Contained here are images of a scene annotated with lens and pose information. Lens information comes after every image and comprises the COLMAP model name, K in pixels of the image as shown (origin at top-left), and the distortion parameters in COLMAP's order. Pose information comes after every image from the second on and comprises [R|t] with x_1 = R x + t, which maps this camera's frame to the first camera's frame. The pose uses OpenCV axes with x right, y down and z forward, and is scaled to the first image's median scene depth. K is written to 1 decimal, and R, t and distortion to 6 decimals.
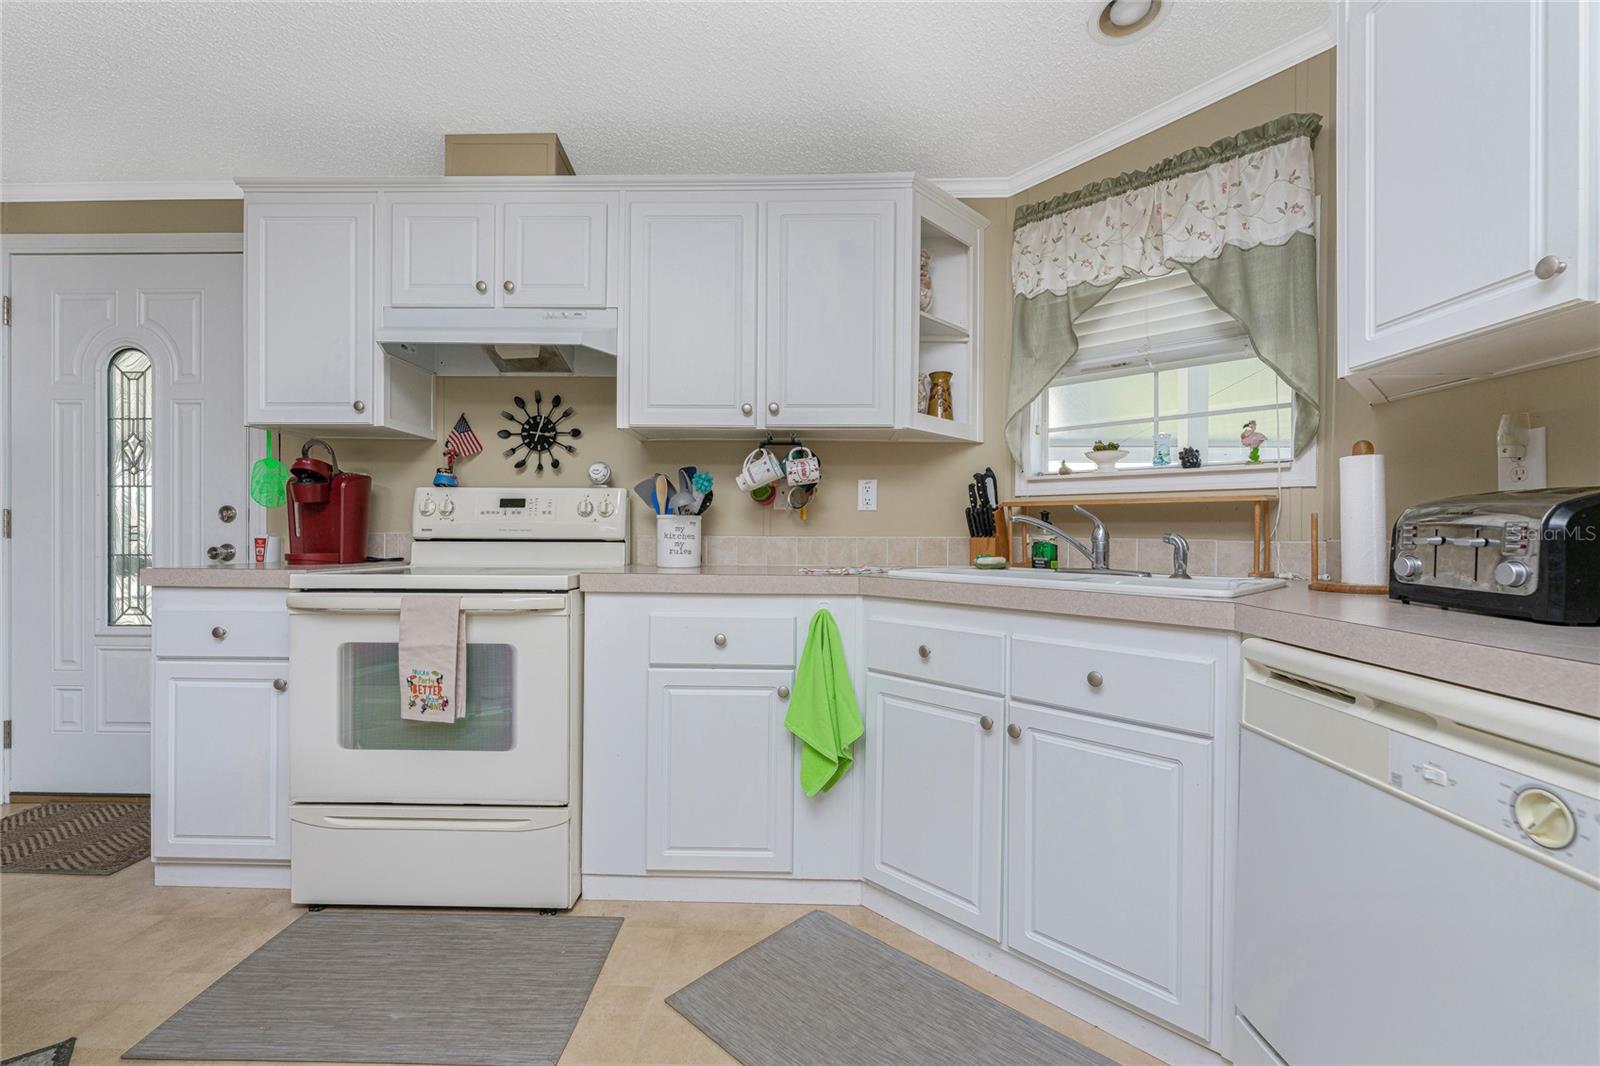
lens RADIAL K [[689.8, 0, 788.0], [0, 689.8, 535.3], [0, 0, 1]] dist [-0.000476, -0.000694]
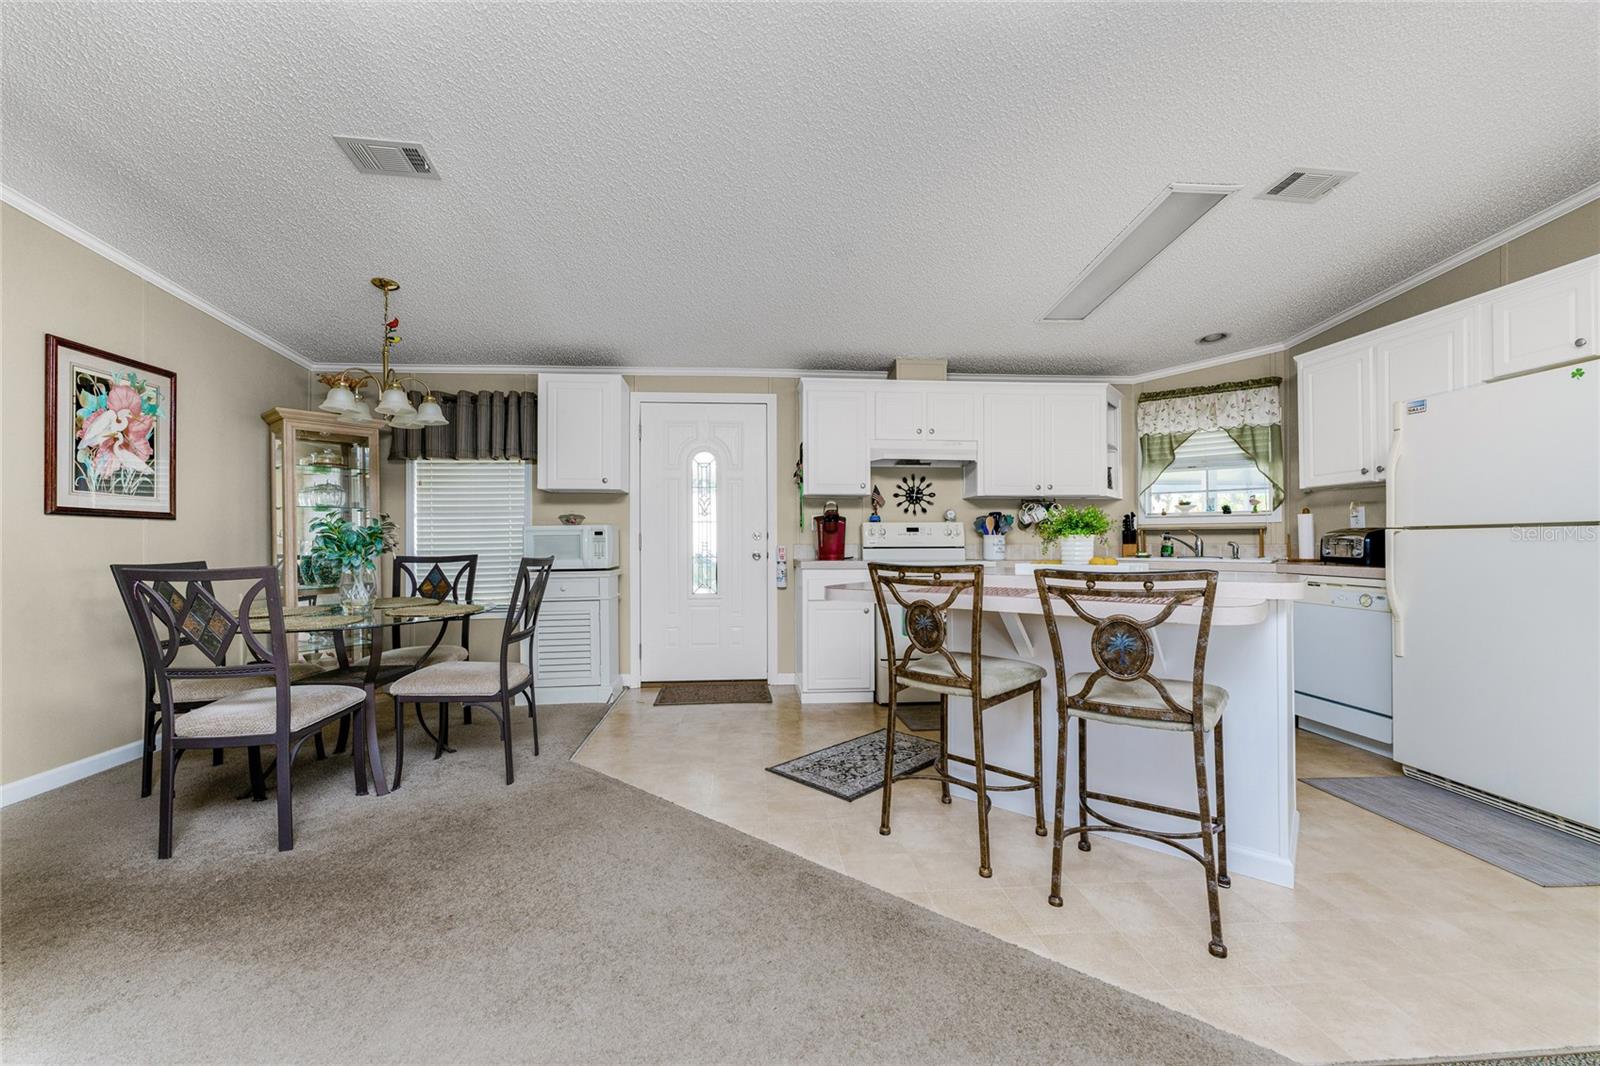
lens RADIAL K [[636.7, 0, 787.6], [0, 636.7, 539.9], [0, 0, 1]] dist [0.001985, 0.000207]
pose [[0.994681, -0.008749, 0.102628, -1.007220], [0.009672, 0.999917, -0.008506, -0.003711], [-0.102545, 0.009453, 0.994683, -0.897968]]
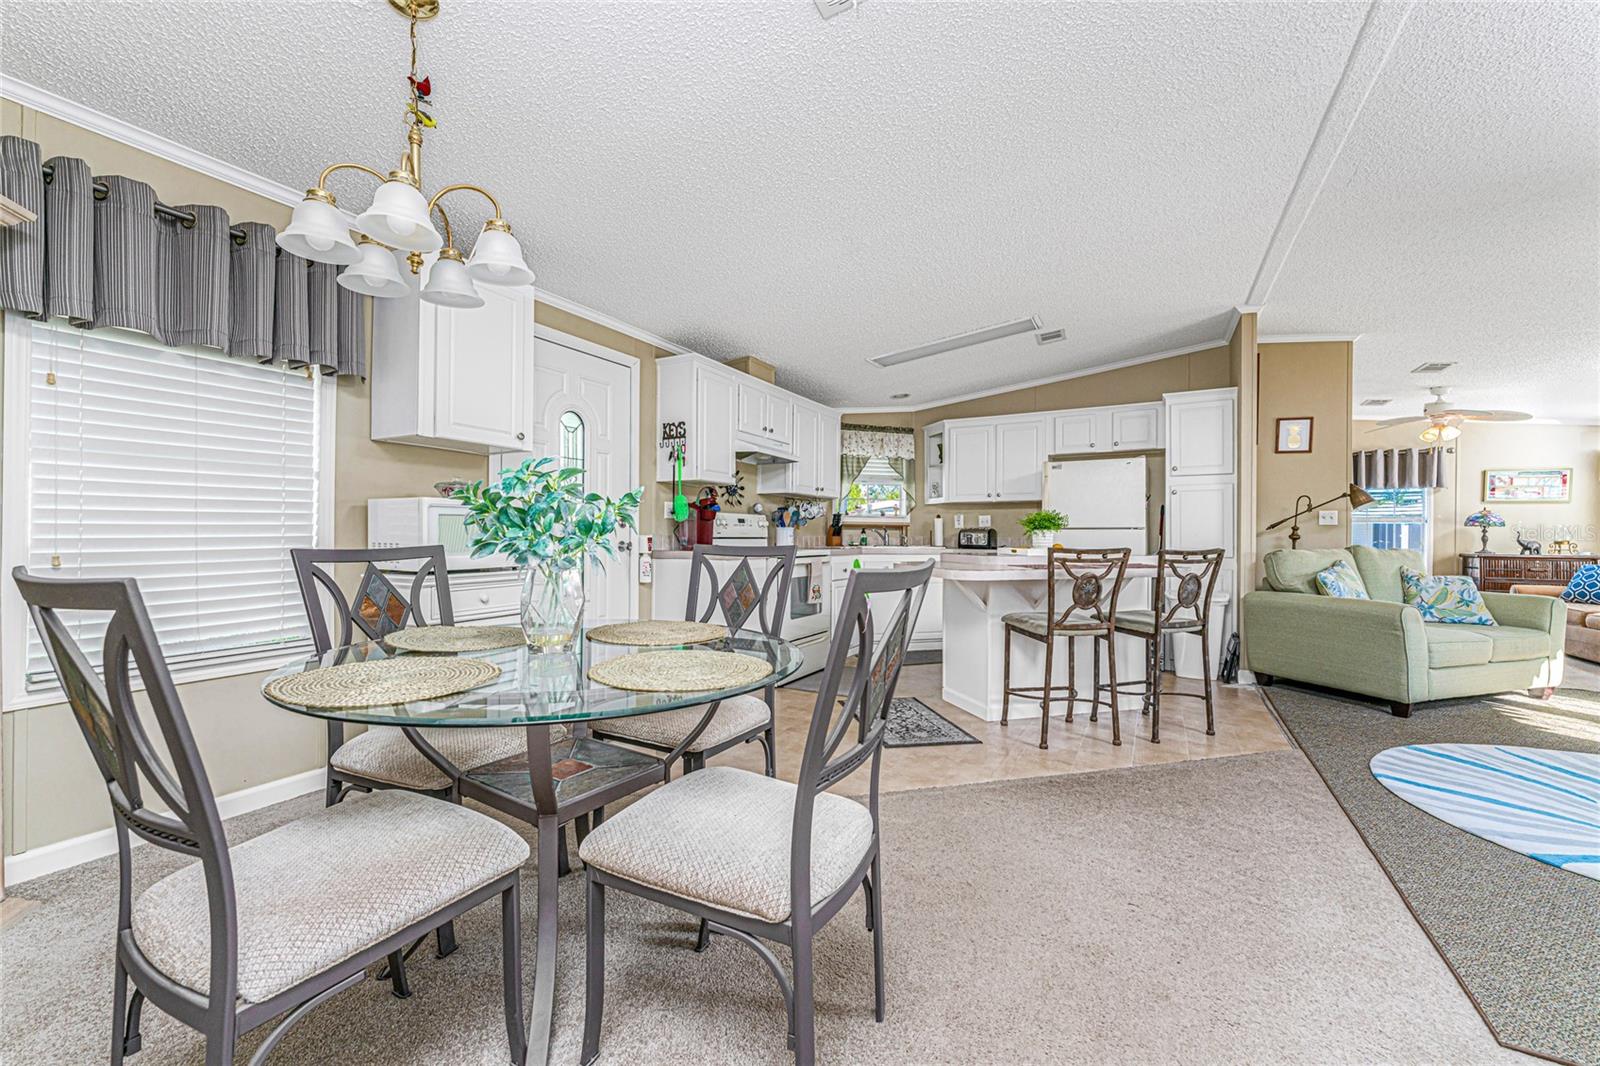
lens RADIAL K [[636.7, 0, 795.0], [0, 636.7, 542.0], [0, 0, 1]] dist [0.001985, 0.000207]
pose [[0.469180, -0.010966, 0.883034, -2.171287], [0.000570, 0.999926, 0.012115, -0.004113], [-0.883102, -0.005180, 0.469152, -0.093451]]
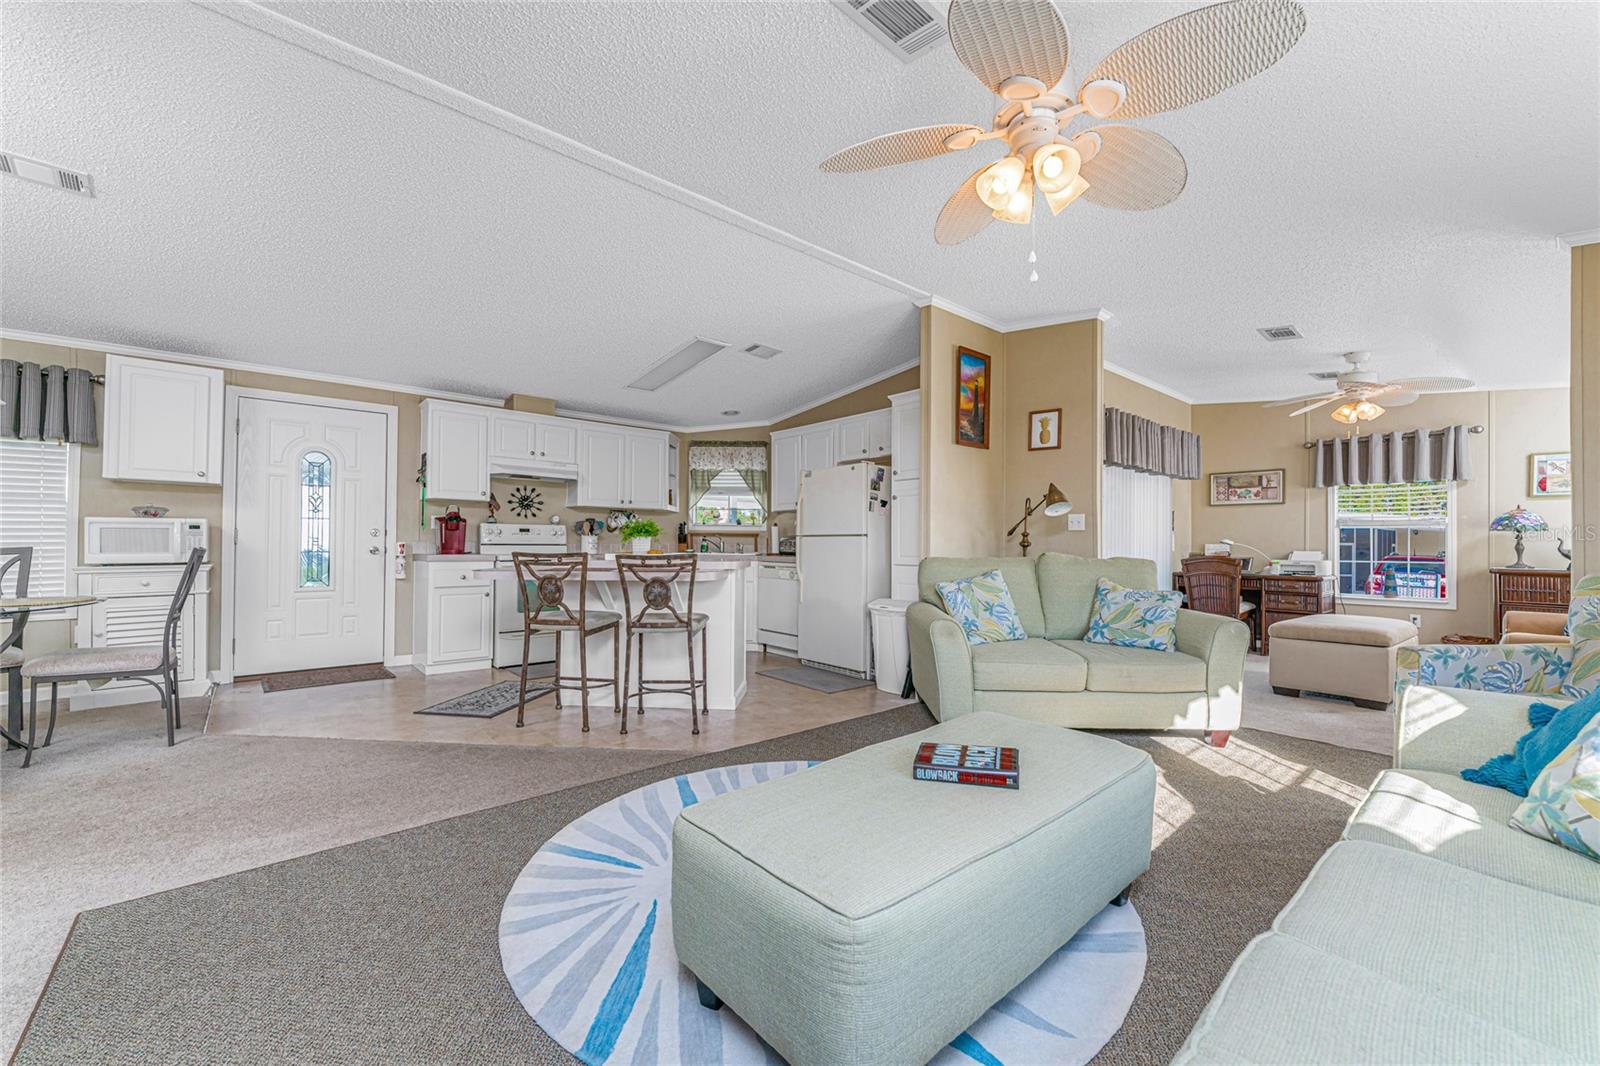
lens RADIAL K [[636.7, 0, 793.5], [0, 636.7, 535.6], [0, 0, 1]] dist [0.001985, 0.000207]
pose [[0.741560, 0.008982, 0.670826, -1.303818], [-0.000037, 0.999911, -0.013347, 0.005174], [-0.670886, 0.009873, 0.741495, -1.508824]]
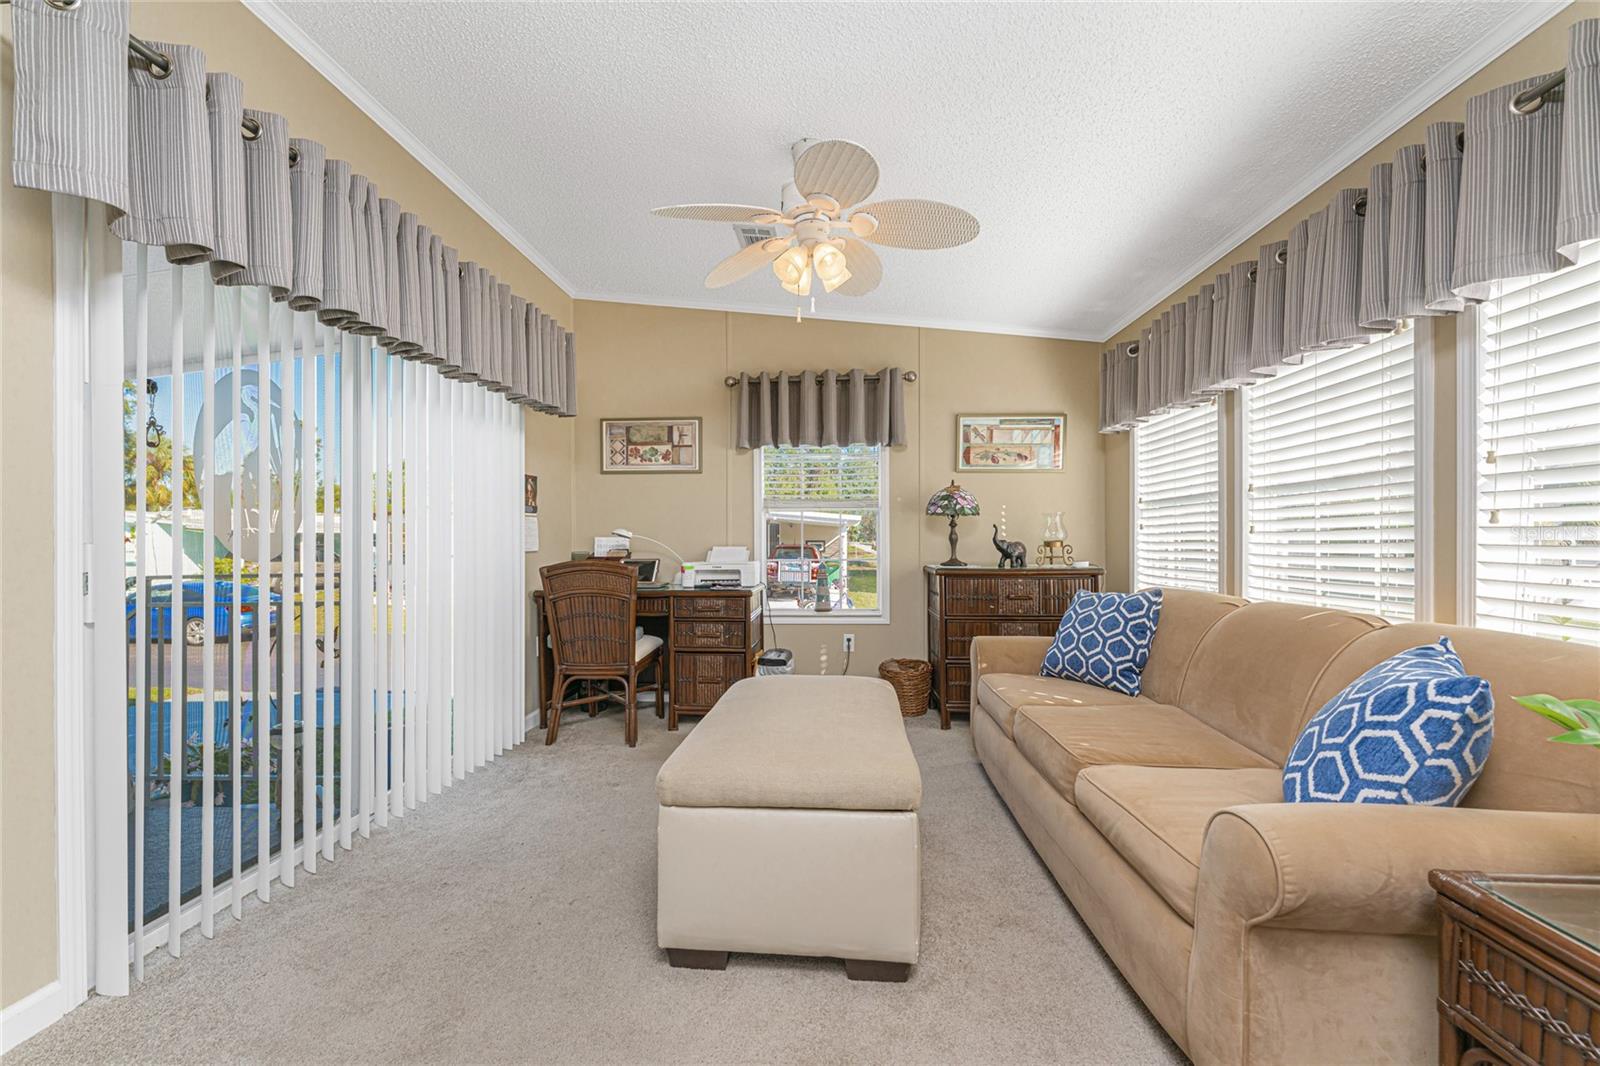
lens RADIAL K [[636.7, 0, 790.4], [0, 636.7, 537.2], [0, 0, 1]] dist [0.001985, 0.000207]
pose [[0.046451, -0.000441, 0.998920, 0.378697], [0.011114, 0.999938, -0.000075, 0.011243], [-0.998859, 0.011105, 0.046453, -1.215039]]
